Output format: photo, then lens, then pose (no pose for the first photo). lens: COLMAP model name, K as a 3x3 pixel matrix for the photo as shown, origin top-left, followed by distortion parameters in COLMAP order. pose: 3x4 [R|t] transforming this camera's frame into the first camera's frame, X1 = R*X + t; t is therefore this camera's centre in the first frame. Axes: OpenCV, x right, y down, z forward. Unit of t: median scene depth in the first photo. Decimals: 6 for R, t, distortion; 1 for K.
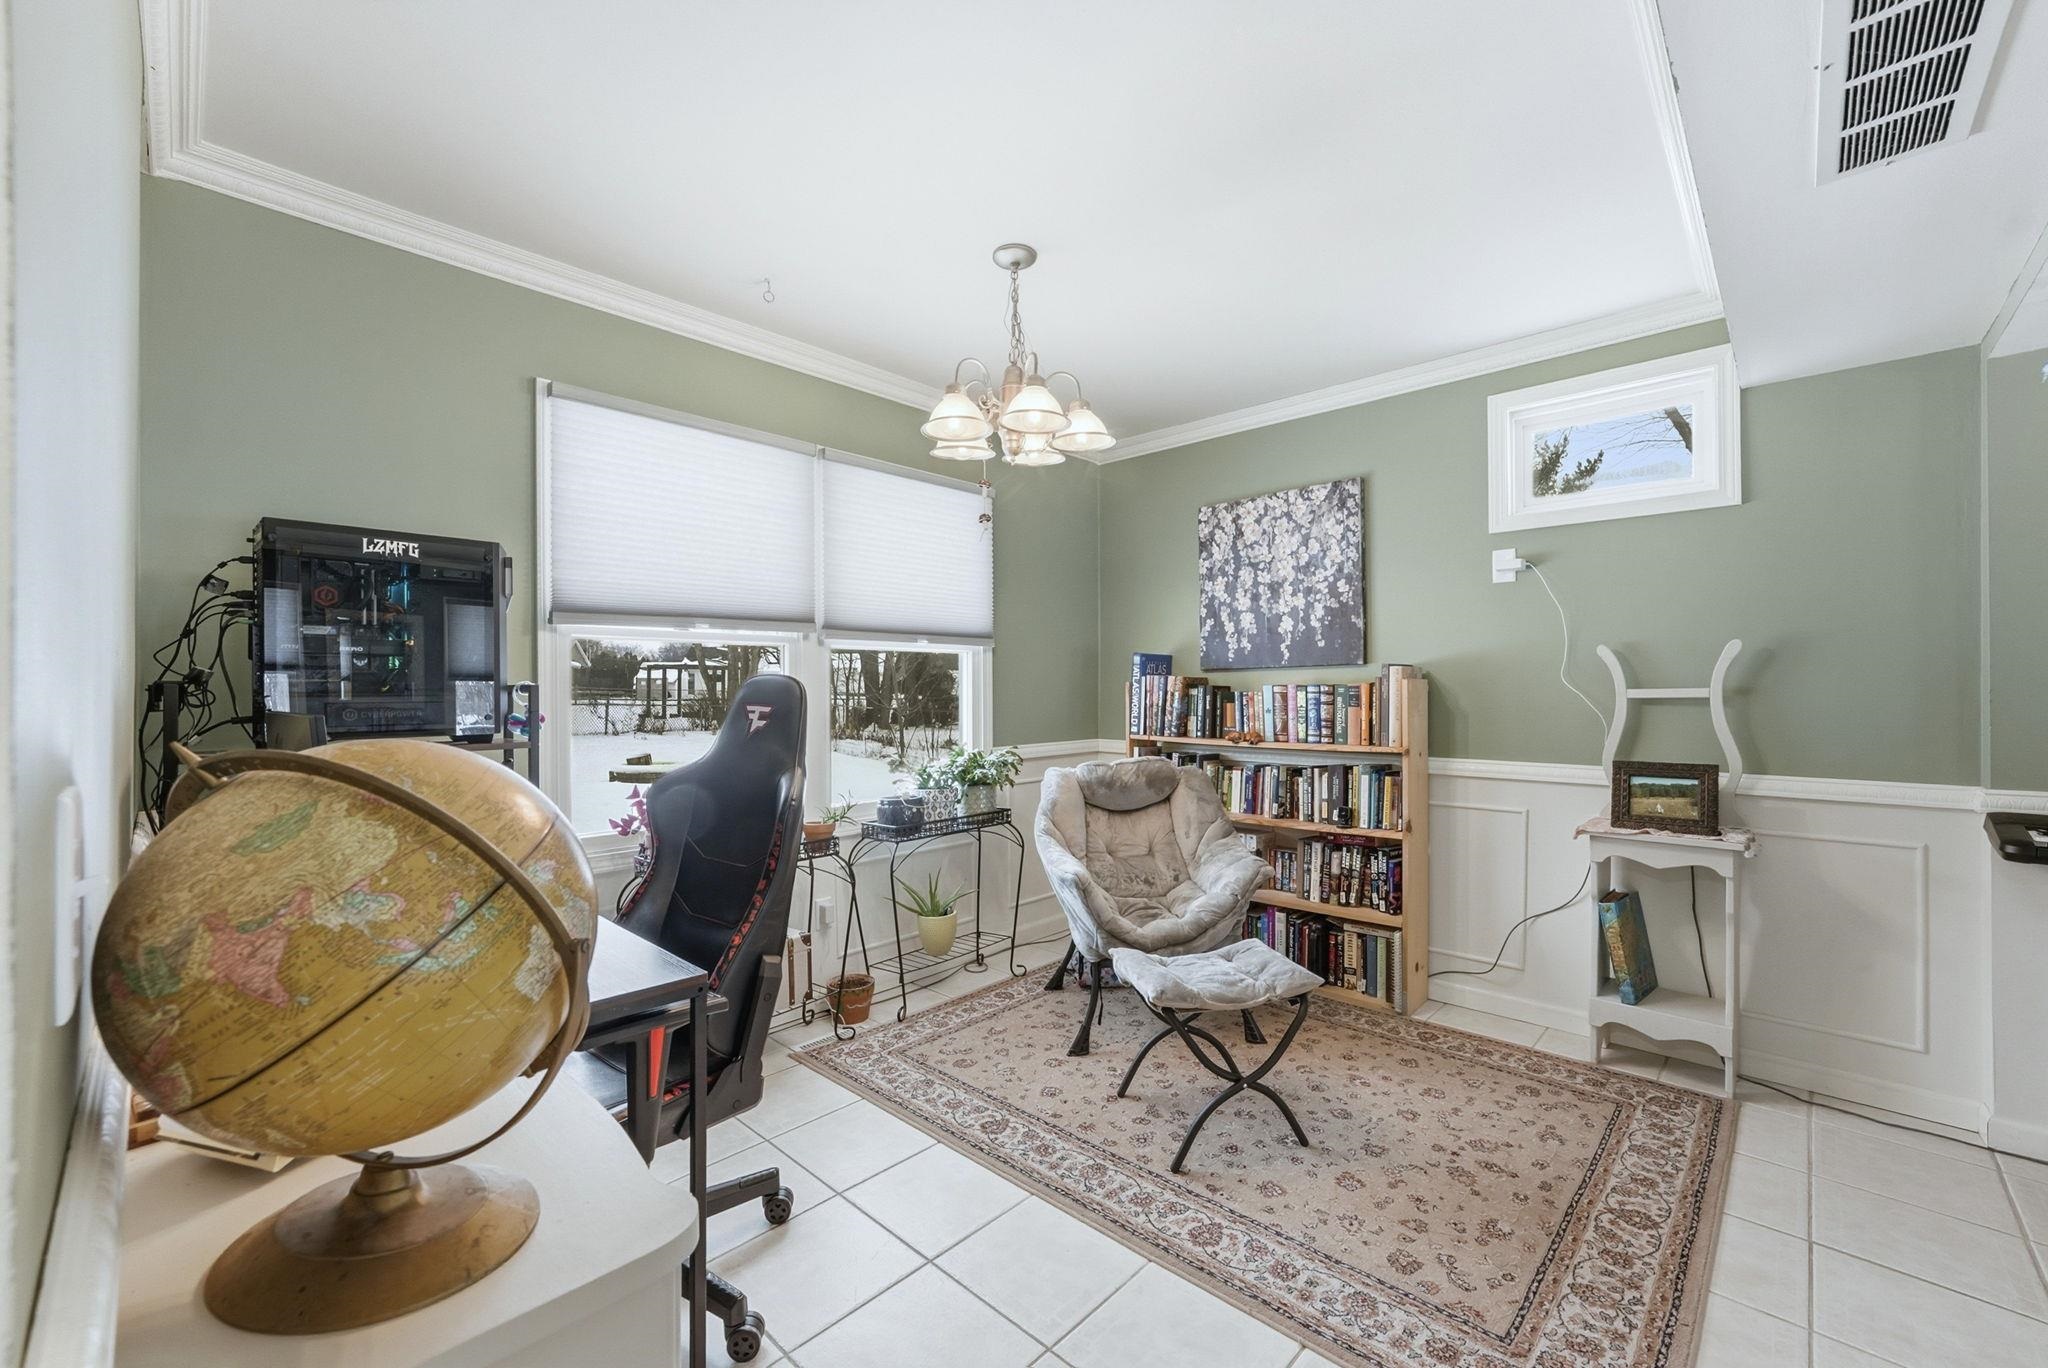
lens RADIAL K [[823.0, 0, 1016.9], [0, 823.0, 690.8], [0, 0, 1]] dist [-0.027580, 0.000017]
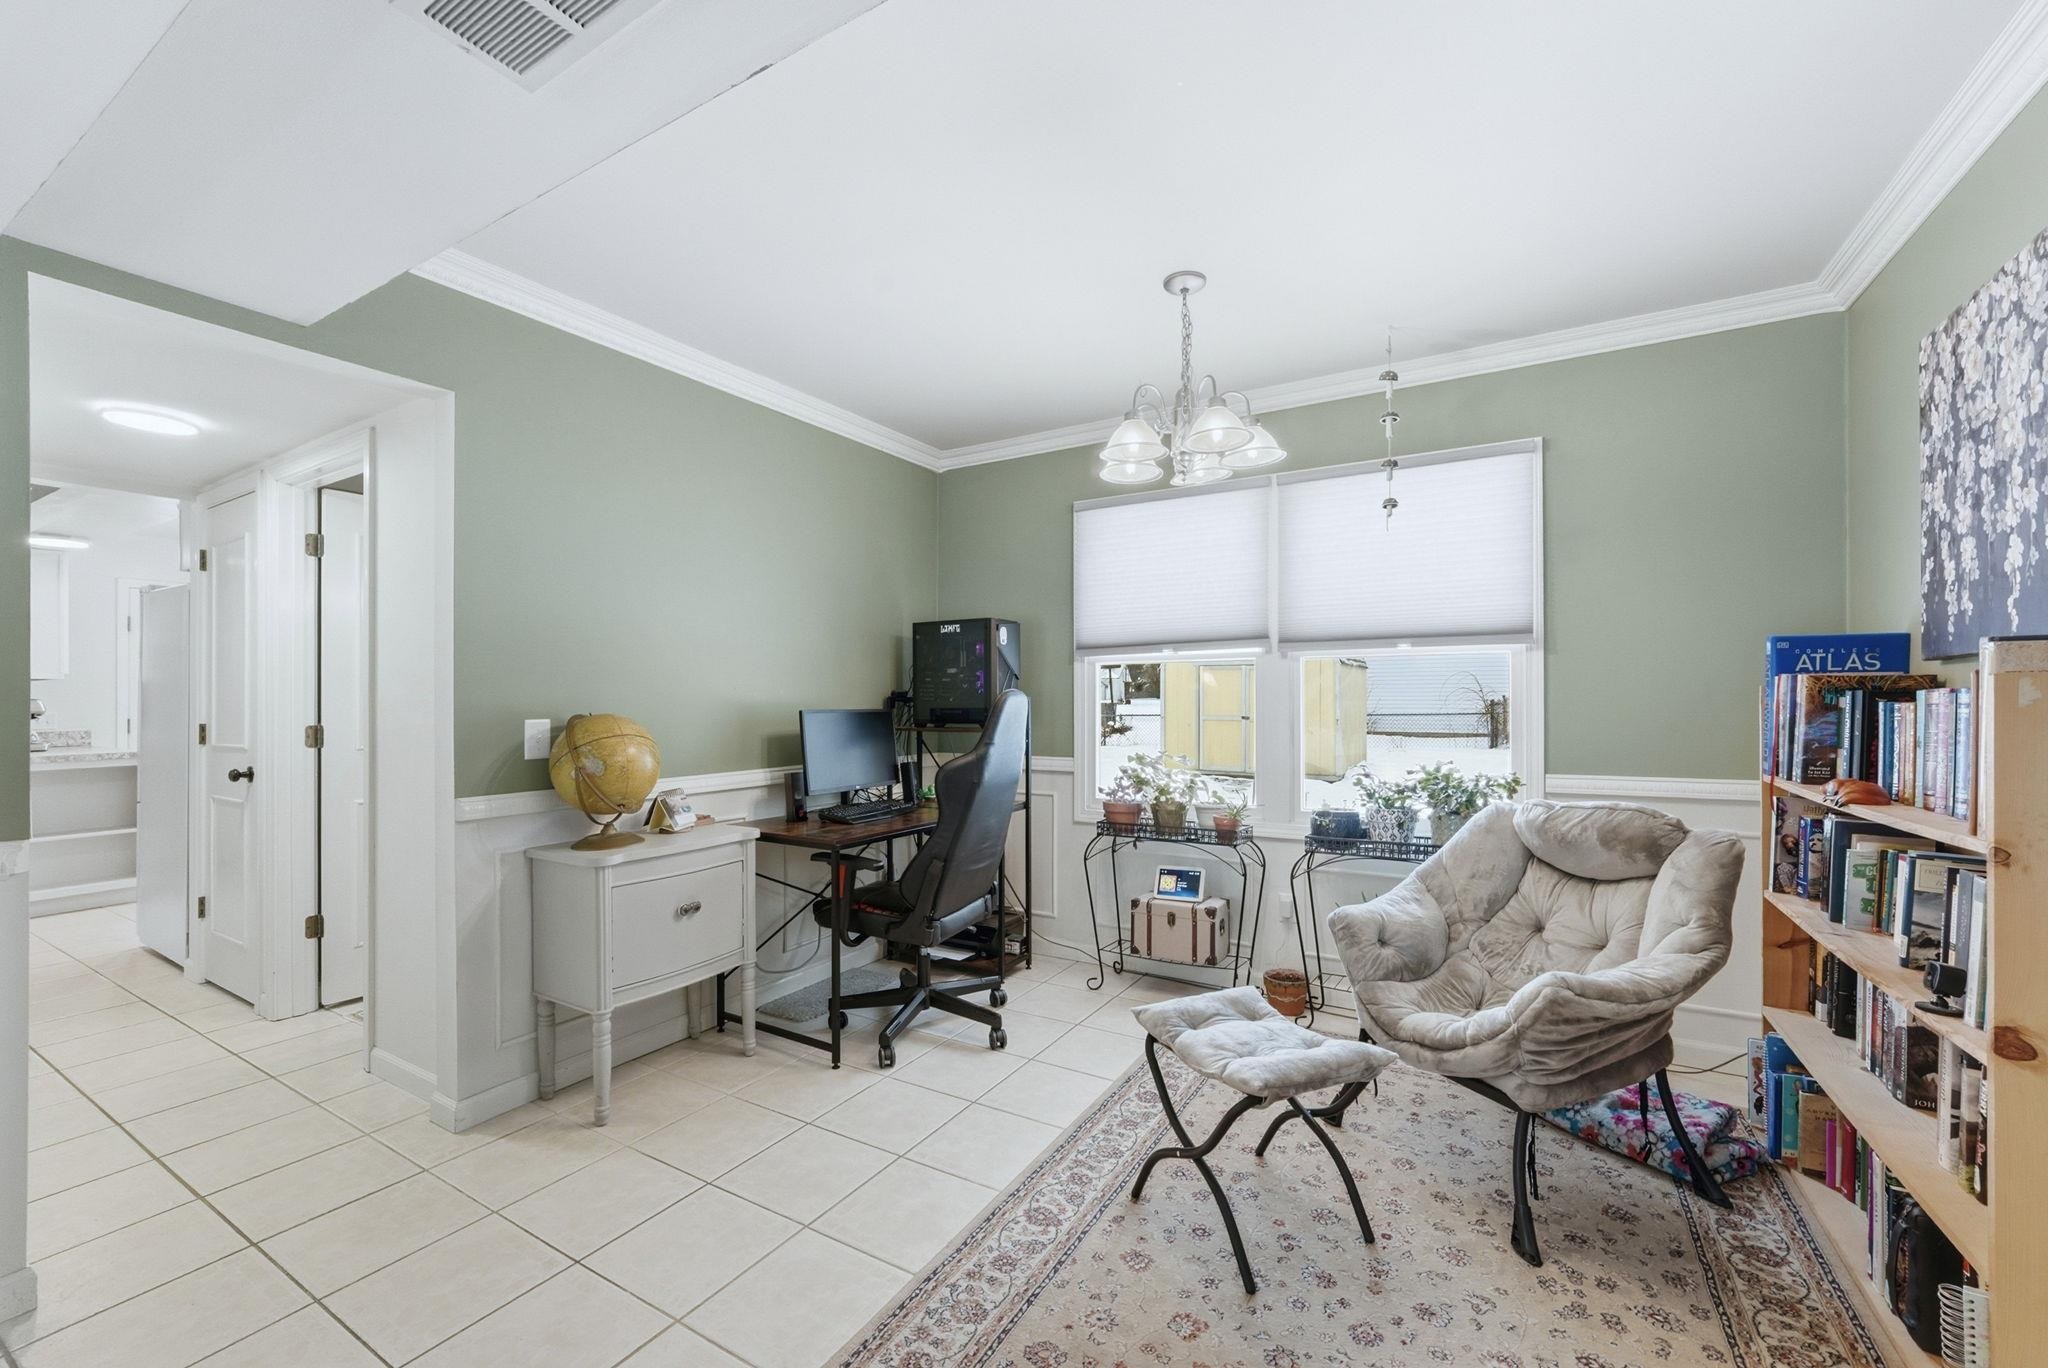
lens RADIAL K [[839.5, 0, 1033.2], [0, 839.5, 695.8], [0, 0, 1]] dist [-0.002713, 0.000272]
pose [[0.222220, -0.004452, -0.974986, 0.657844], [0.001190, 0.999990, -0.004294, -0.001625], [0.974996, -0.000206, 0.222224, 0.378043]]
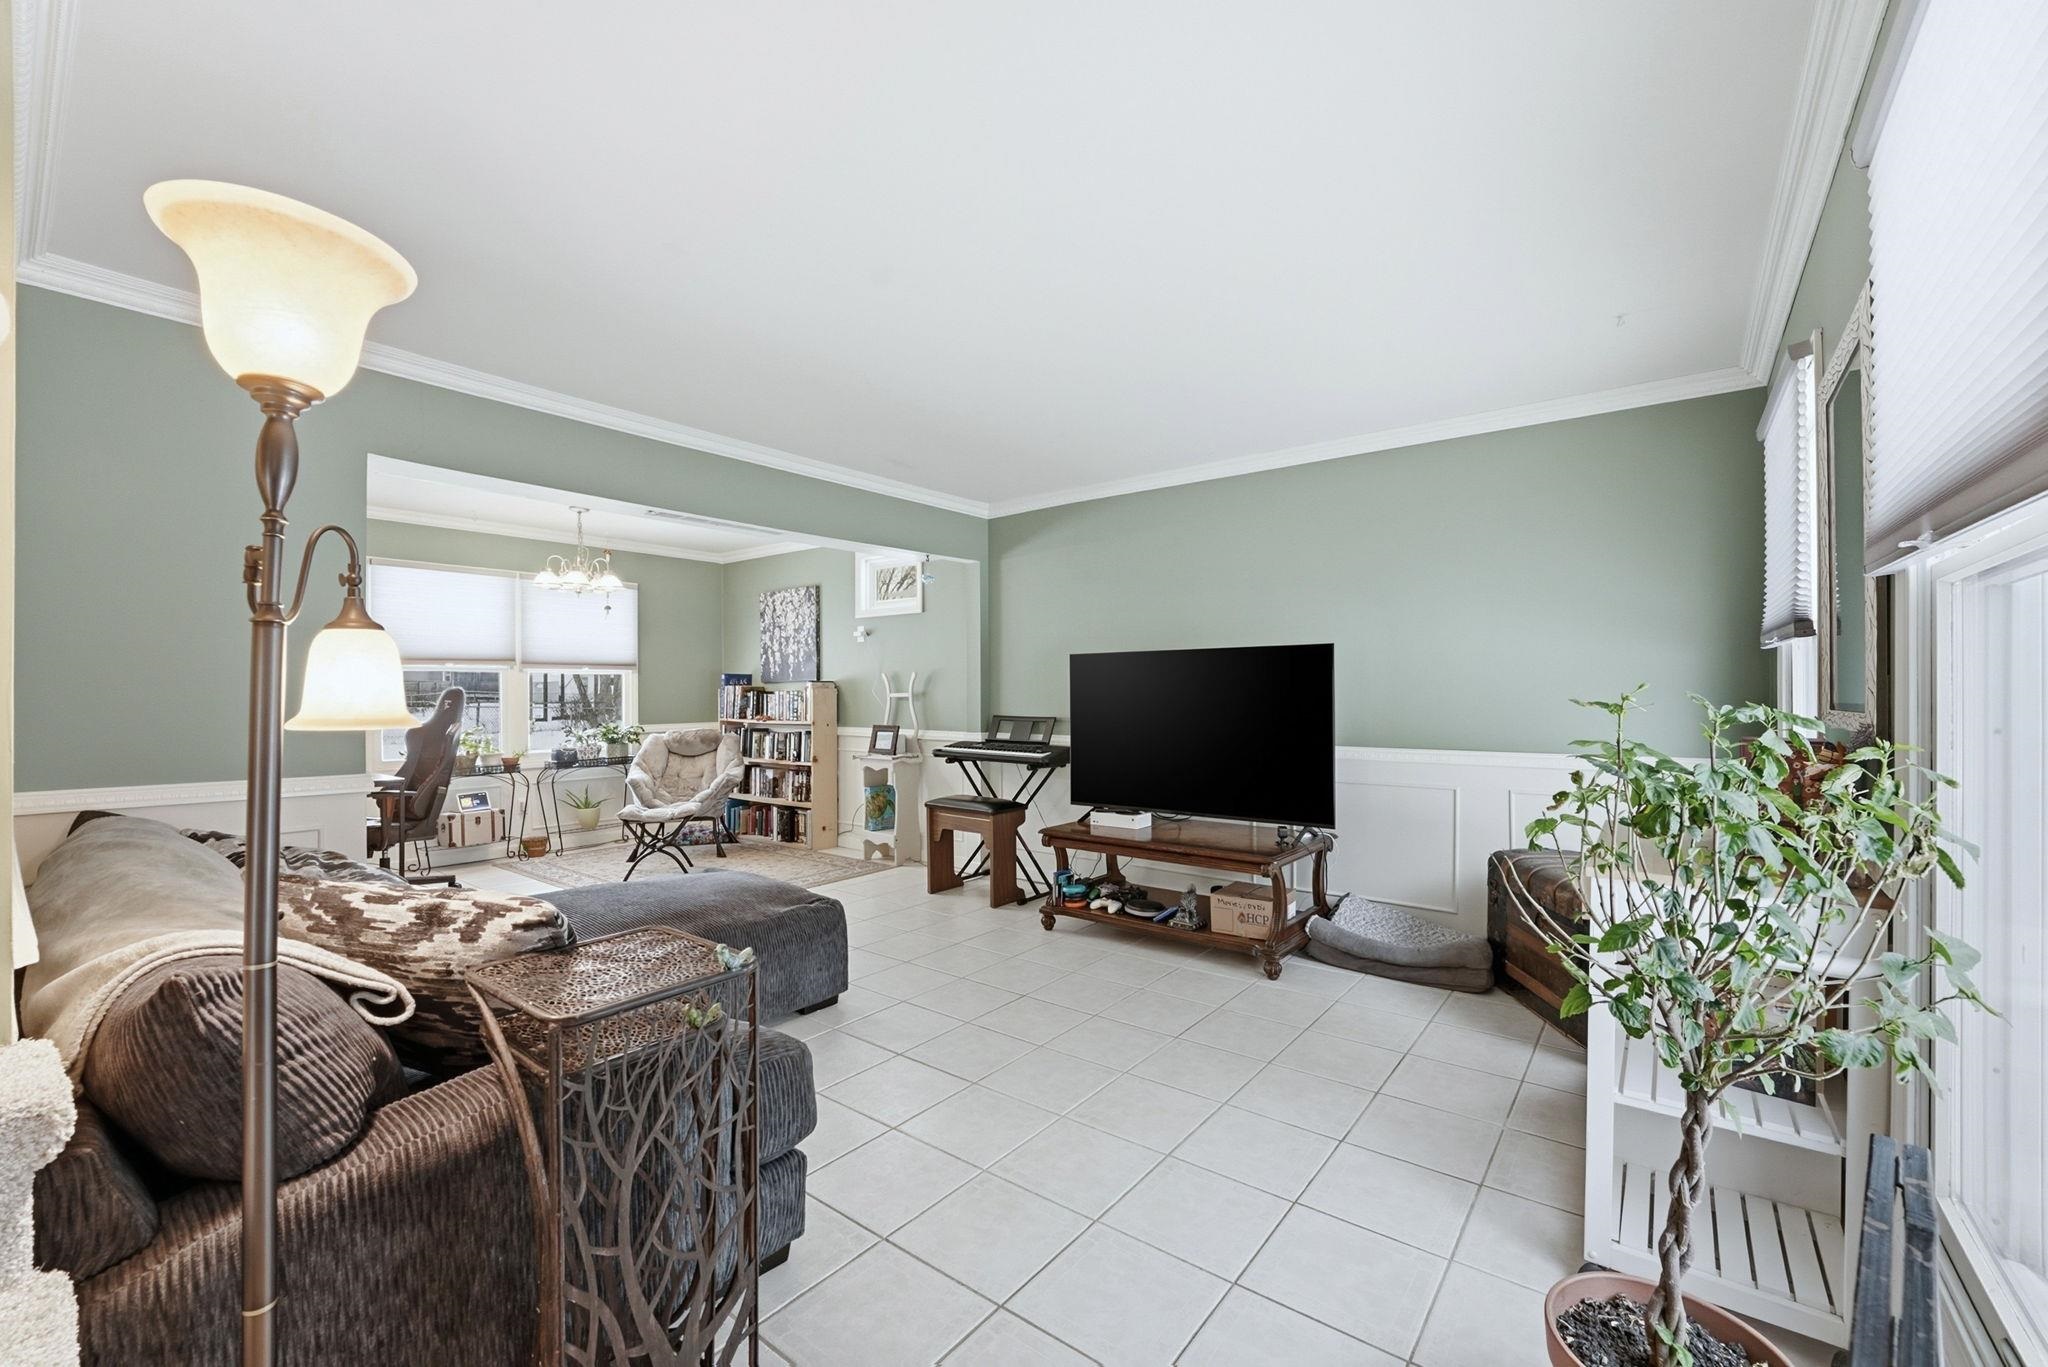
lens RADIAL K [[823.0, 0, 1016.9], [0, 823.0, 690.3], [0, 0, 1]] dist [-0.027580, 0.000017]
pose [[0.994843, -0.001850, 0.101406, 0.658214], [0.002144, 0.999994, -0.002786, -0.002055], [-0.101400, 0.002989, 0.994841, -0.953395]]
